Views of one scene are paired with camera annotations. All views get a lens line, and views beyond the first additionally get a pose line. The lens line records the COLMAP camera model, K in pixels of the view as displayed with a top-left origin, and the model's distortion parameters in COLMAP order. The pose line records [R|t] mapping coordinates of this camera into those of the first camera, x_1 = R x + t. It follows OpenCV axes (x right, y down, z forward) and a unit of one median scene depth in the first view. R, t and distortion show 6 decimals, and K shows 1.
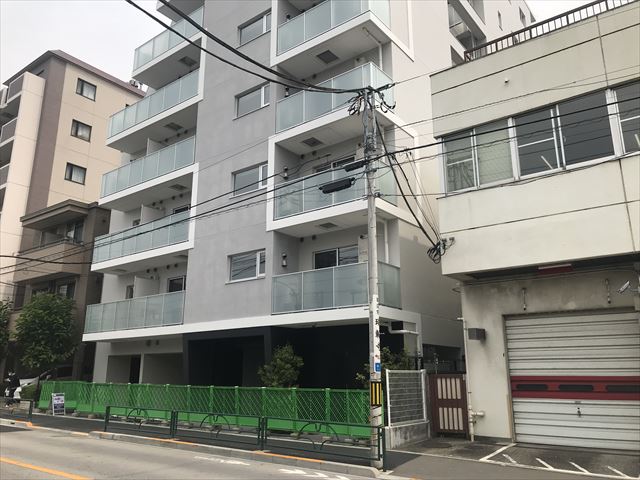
lens RADIAL K [[521.9, 0, 323.2], [0, 521.9, 238.0], [0, 0, 1]] dist [0.036222, -0.043231]
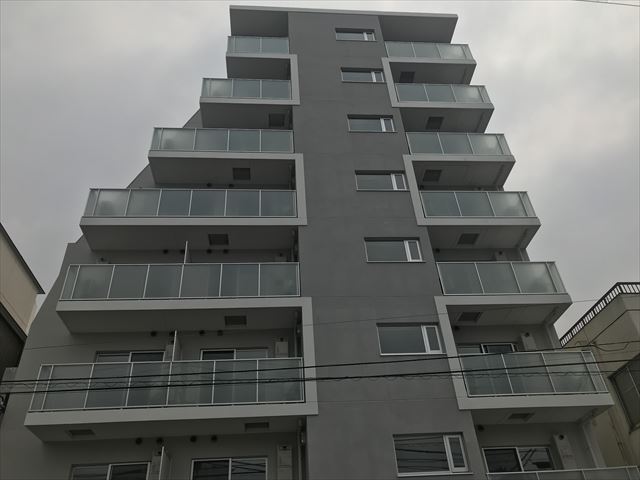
lens RADIAL K [[521.9, 0, 321.1], [0, 521.9, 245.7], [0, 0, 1]] dist [0.036222, -0.043231]
pose [[0.743471, 0.362667, 0.561893, -0.752421], [-0.114400, 0.896774, -0.427444, 0.119877], [-0.658911, 0.253512, 0.708215, 0.491401]]
